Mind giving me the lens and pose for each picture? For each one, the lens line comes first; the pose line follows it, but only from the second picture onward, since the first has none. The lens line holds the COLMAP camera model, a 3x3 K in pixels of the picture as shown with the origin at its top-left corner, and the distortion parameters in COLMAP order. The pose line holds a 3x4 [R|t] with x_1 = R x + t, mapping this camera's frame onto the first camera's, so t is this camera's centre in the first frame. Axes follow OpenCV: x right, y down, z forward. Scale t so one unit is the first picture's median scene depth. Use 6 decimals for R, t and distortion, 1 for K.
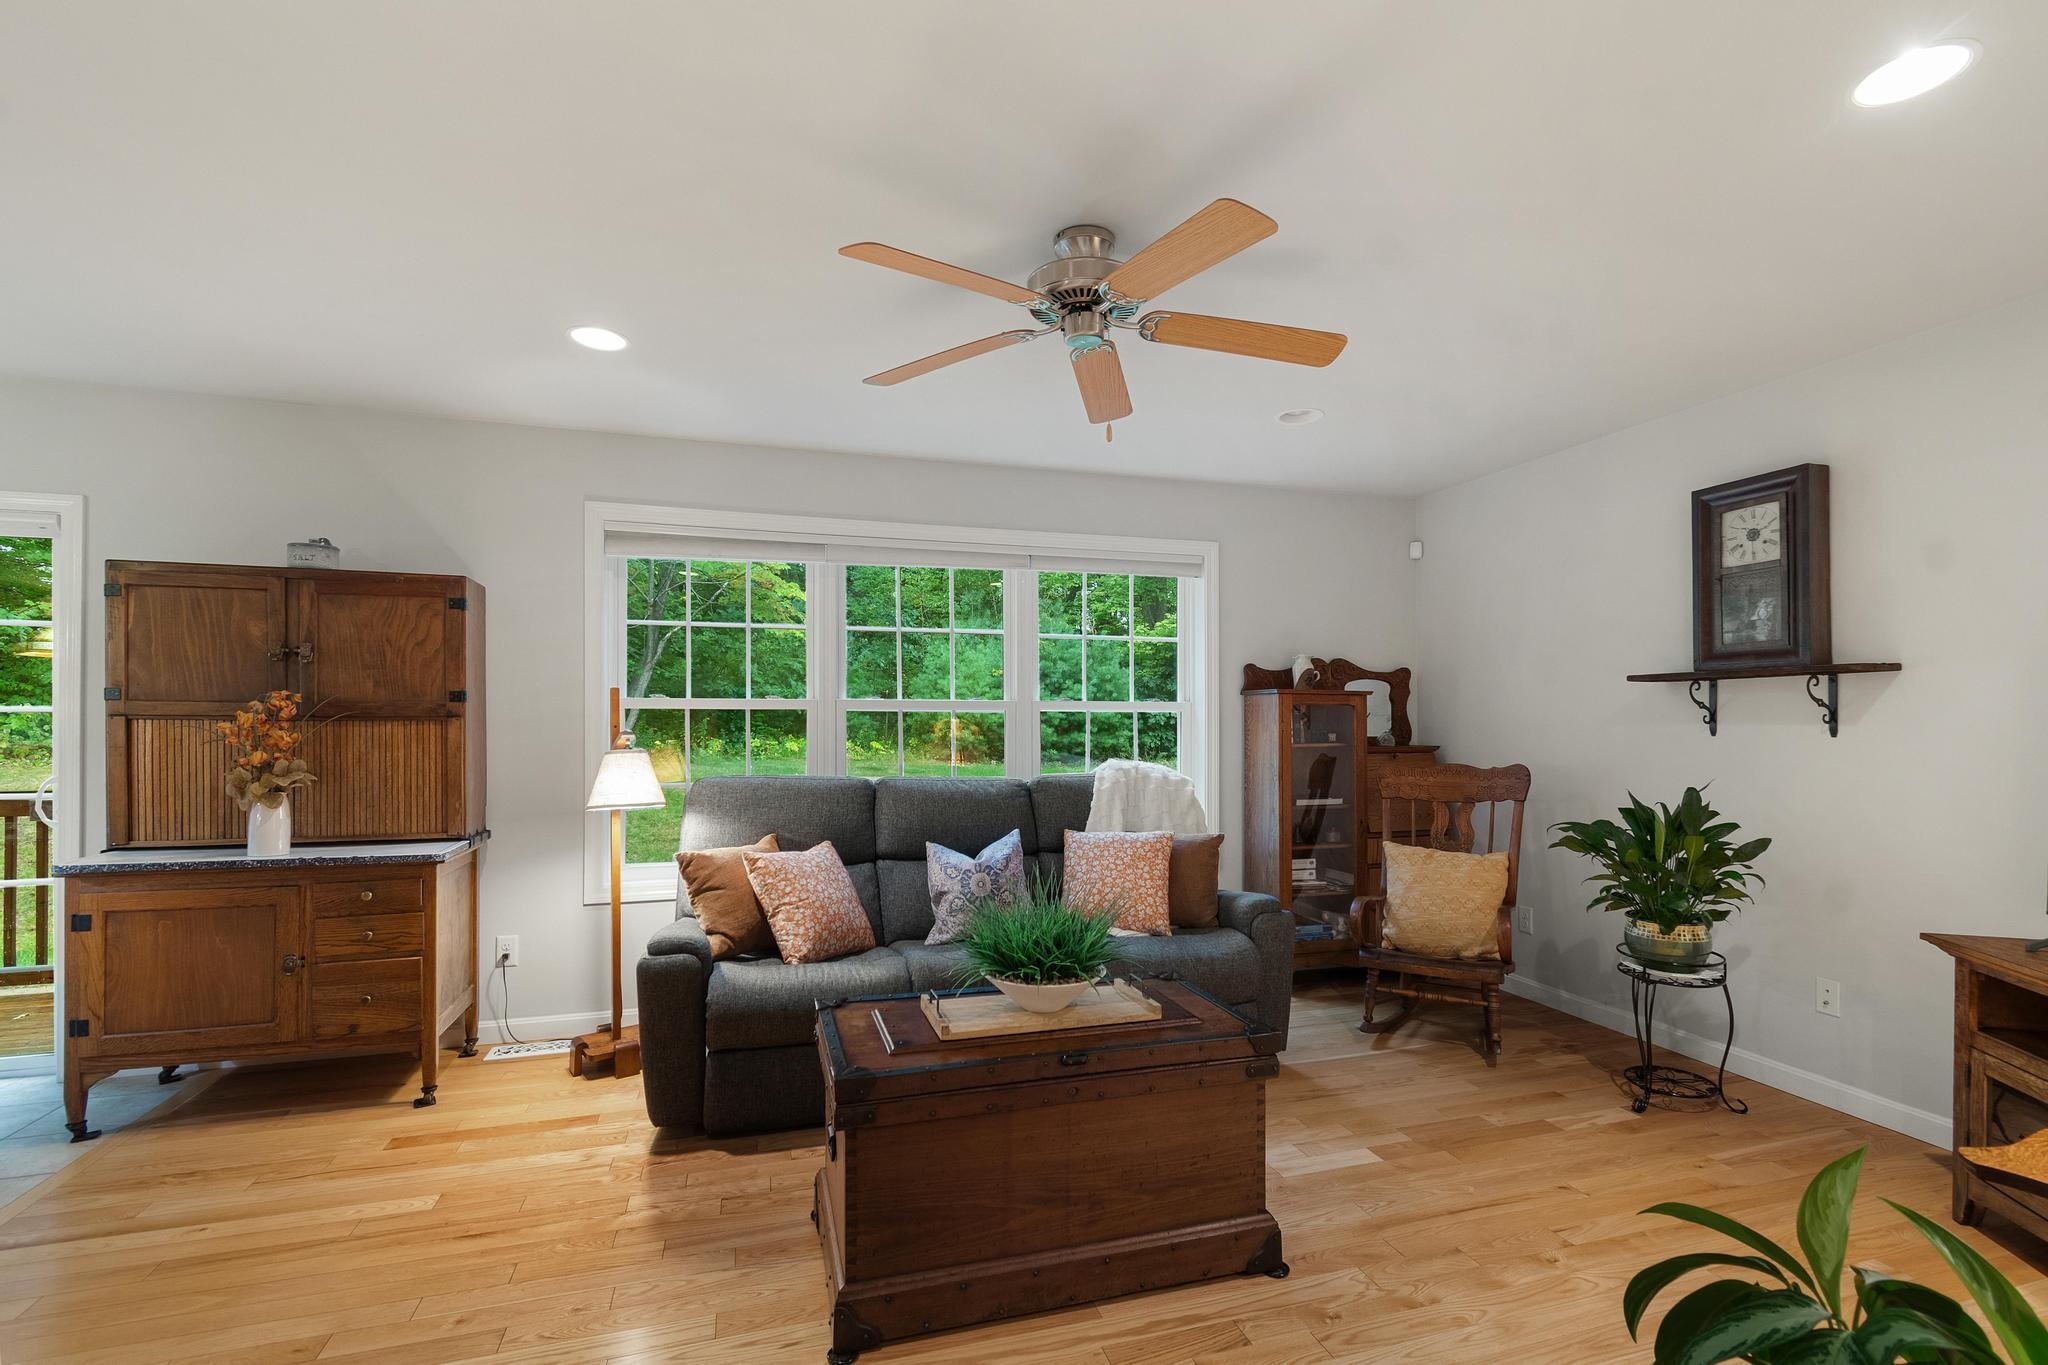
lens RADIAL K [[917.7, 0, 1026.4], [0, 917.7, 719.2], [0, 0, 1]] dist [0.000092, -0.000086]
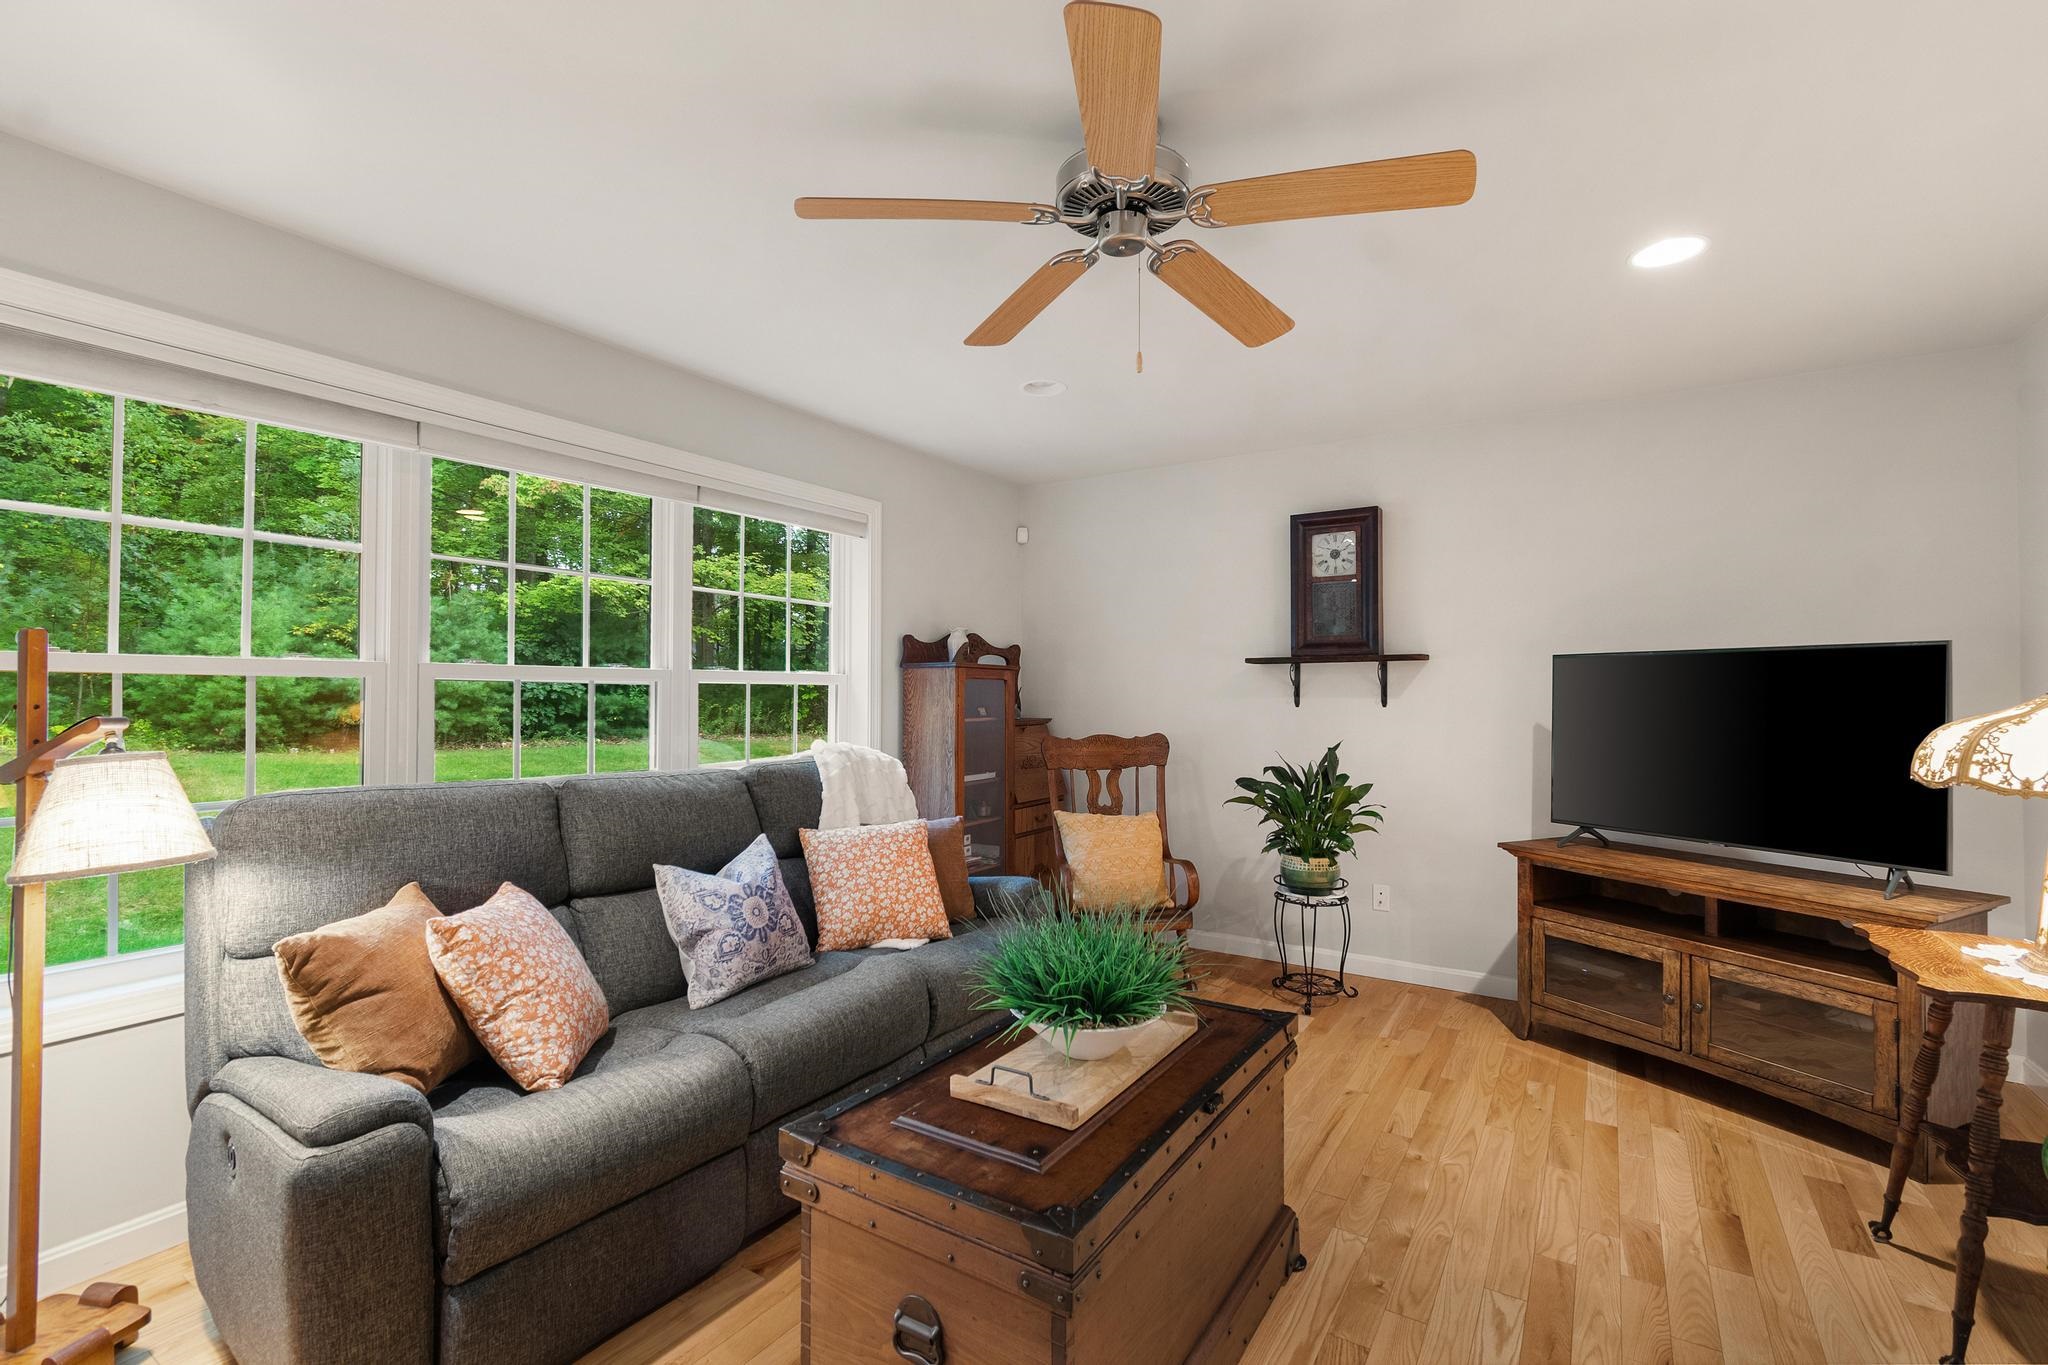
lens RADIAL K [[902.7, 0, 1030.3], [0, 902.7, 678.9], [0, 0, 1]] dist [0.000757, -0.000749]
pose [[0.760303, 0.011465, 0.649468, -0.358503], [-0.001483, 0.999872, -0.015914, -0.000443], [-0.649567, 0.011137, 0.760223, 0.283352]]
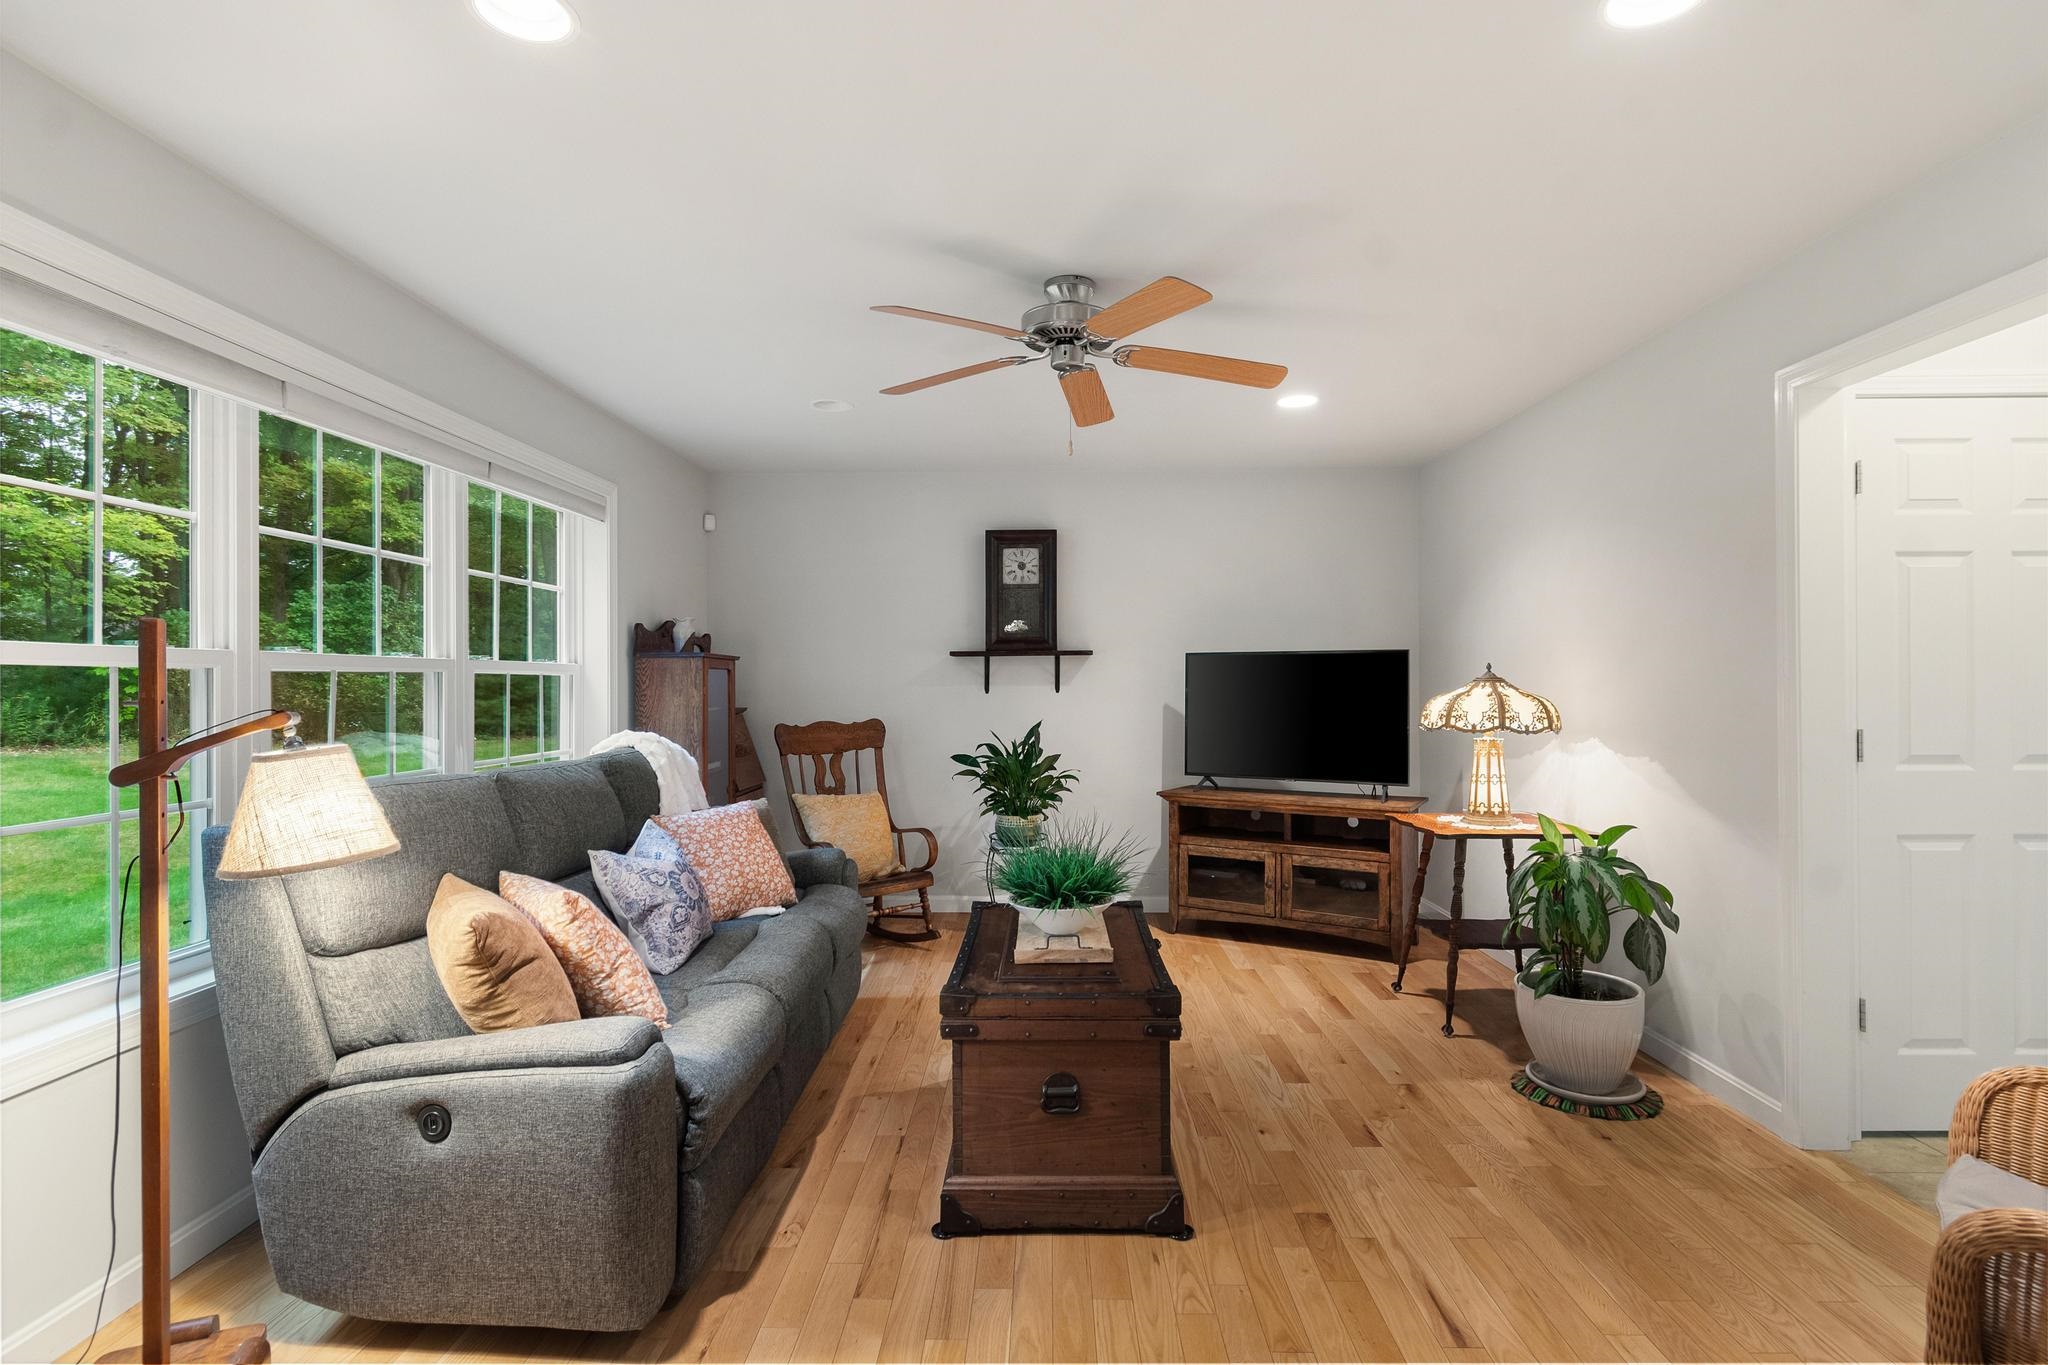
lens RADIAL K [[1000.1, 0, 1030.8], [0, 1000.1, 676.1], [0, 0, 1]] dist [0.001808, -0.000663]
pose [[0.304990, 0.003969, 0.952347, -0.799080], [0.002997, 0.999982, -0.005127, -0.001627], [-0.952351, 0.004418, 0.304973, 0.432249]]
